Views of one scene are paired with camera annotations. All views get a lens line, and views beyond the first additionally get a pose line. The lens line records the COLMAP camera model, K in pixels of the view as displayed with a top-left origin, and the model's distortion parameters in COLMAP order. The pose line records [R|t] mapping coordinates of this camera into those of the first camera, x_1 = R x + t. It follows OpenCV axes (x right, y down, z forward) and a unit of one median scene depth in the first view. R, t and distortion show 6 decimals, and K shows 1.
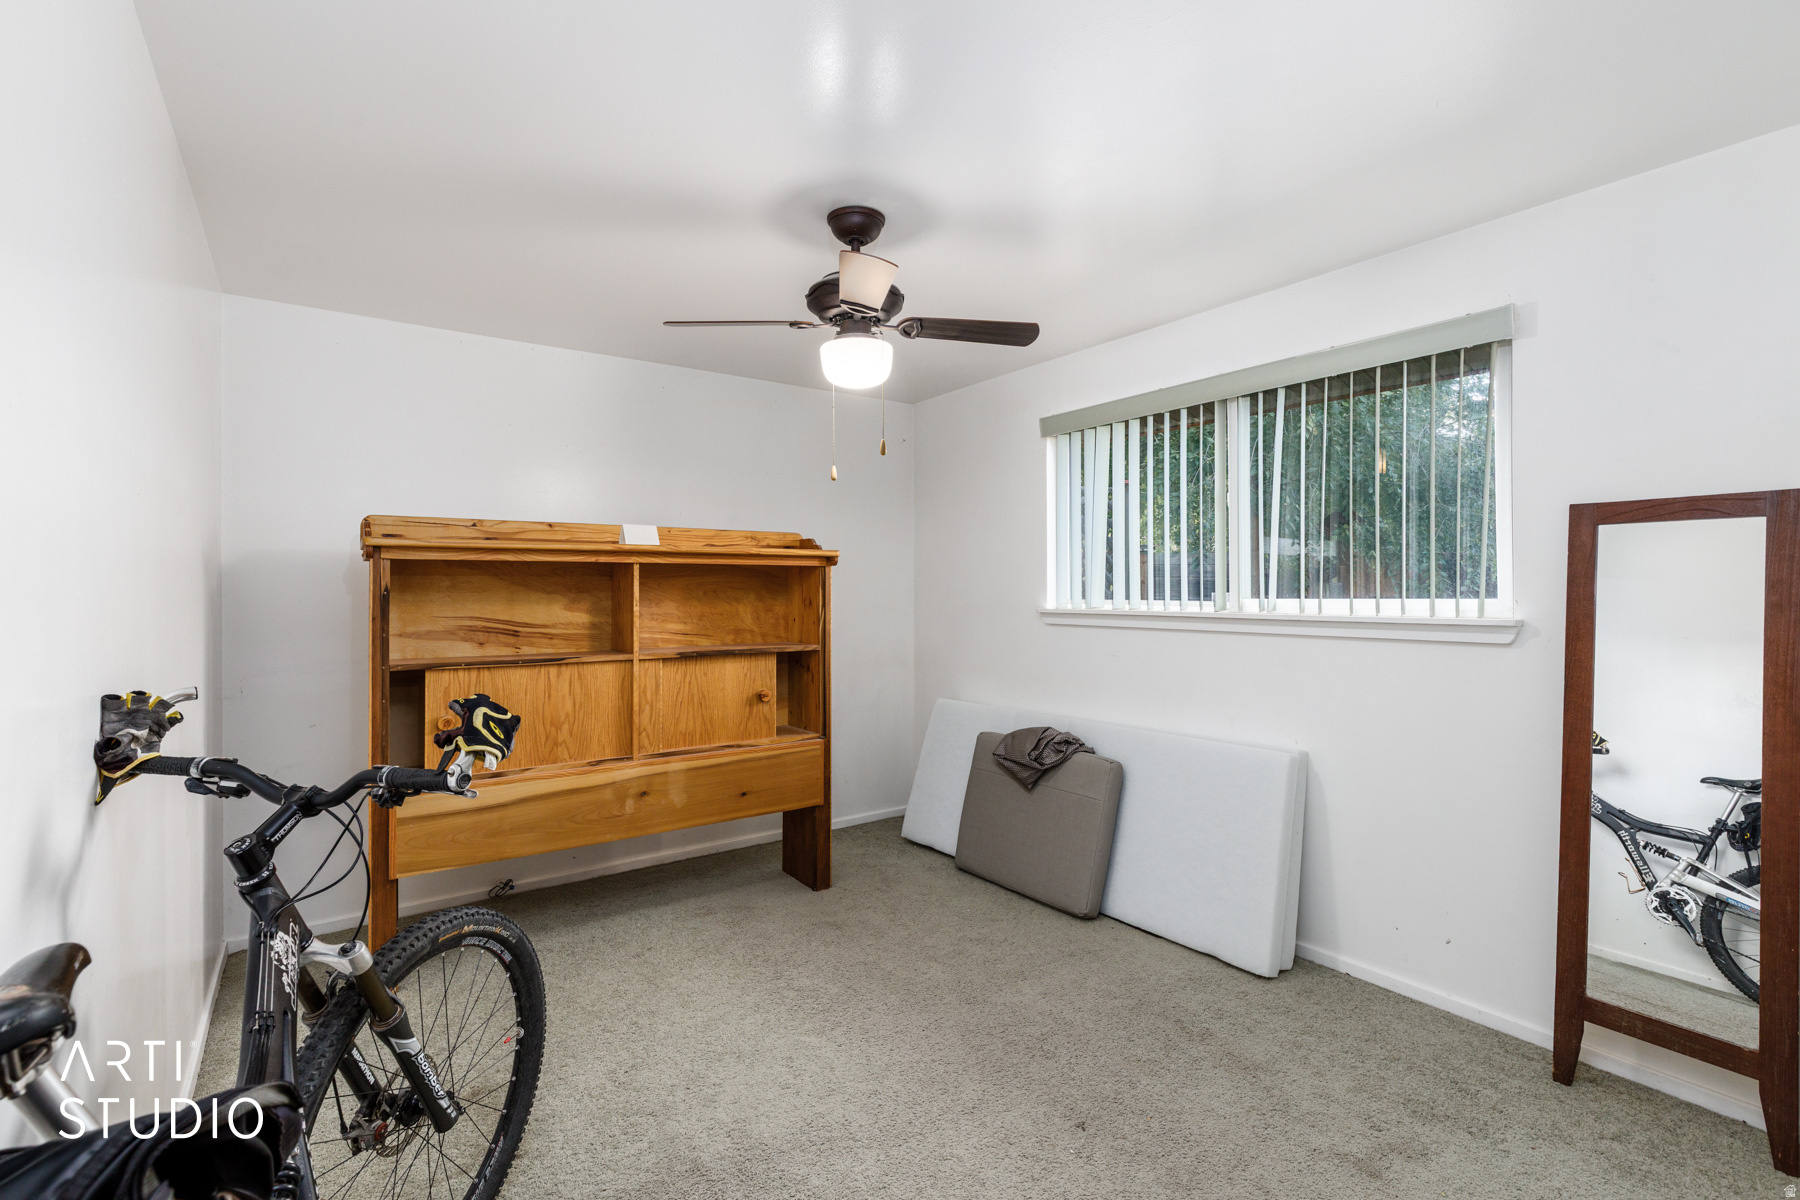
lens RADIAL K [[816.3, 0, 901.9], [0, 816.3, 601.5], [0, 0, 1]] dist [-0.000397, -0.000297]
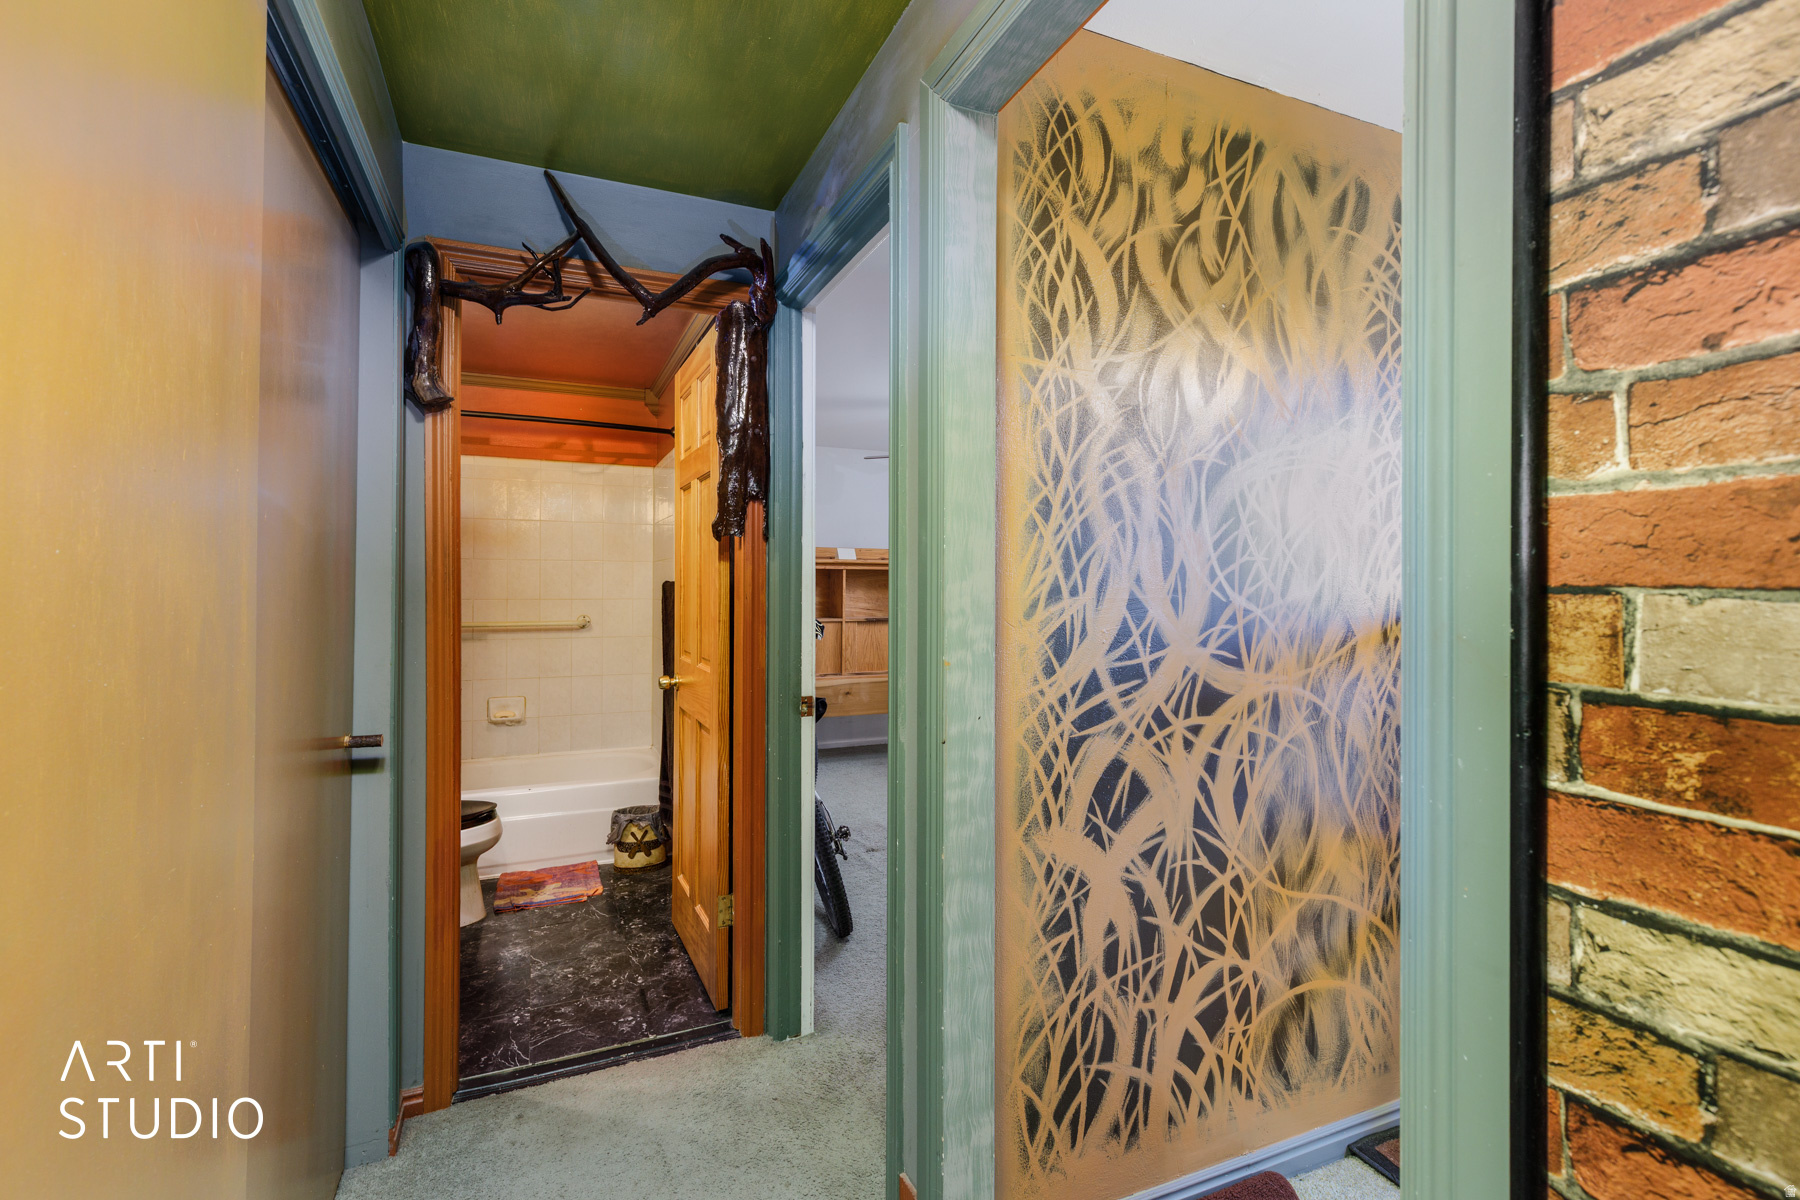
lens RADIAL K [[816.3, 0, 887.8], [0, 816.3, 586.2], [0, 0, 1]] dist [-0.000397, -0.000297]
pose [[0.975534, 0.006034, -0.219765, 0.170196], [-0.006738, 0.999974, -0.002454, -0.005134], [0.219744, 0.003875, 0.975550, -0.748354]]
